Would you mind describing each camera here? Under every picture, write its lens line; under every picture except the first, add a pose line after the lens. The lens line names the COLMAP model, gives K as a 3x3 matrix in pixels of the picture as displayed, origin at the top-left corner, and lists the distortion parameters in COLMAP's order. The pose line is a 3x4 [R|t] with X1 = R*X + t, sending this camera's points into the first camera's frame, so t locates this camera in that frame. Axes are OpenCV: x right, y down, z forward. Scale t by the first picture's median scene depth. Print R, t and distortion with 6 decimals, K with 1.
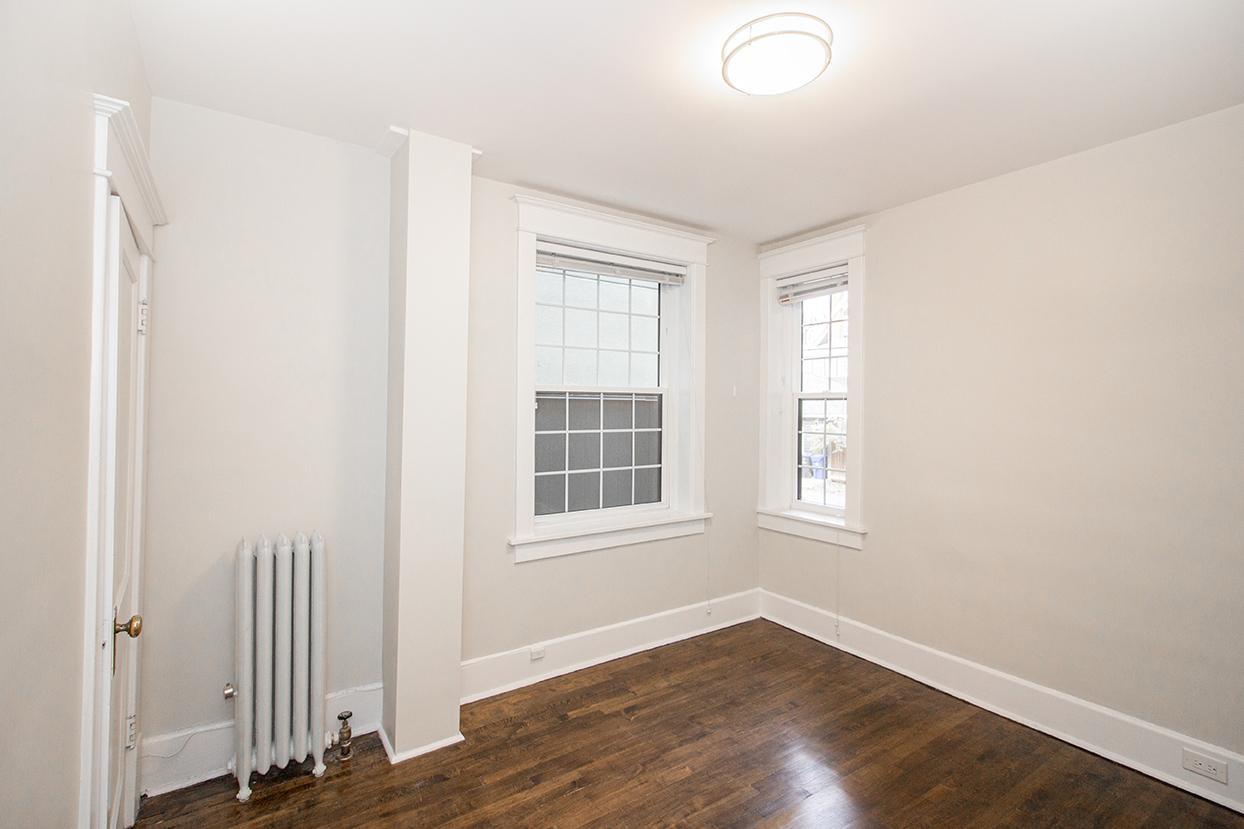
lens RADIAL K [[574.1, 0, 622.0], [0, 574.1, 406.1], [0, 0, 1]] dist [0.007331, 0.000761]
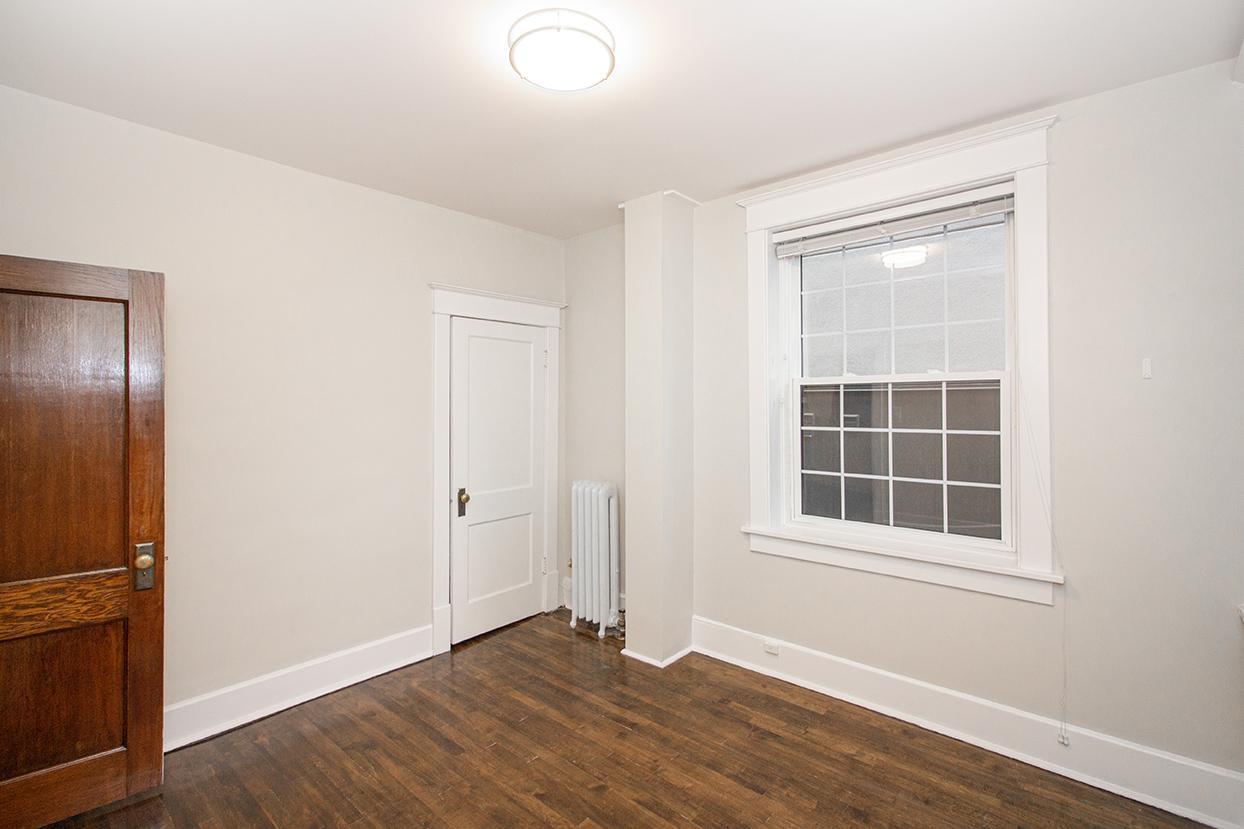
lens RADIAL K [[579.1, 0, 630.3], [0, 579.1, 407.9], [0, 0, 1]] dist [0.002356, 0.001530]
pose [[0.251685, -0.000101, -0.967809, 0.717807], [0.008935, 0.999958, 0.002220, 0.007369], [0.967768, -0.009206, 0.251676, 0.479152]]
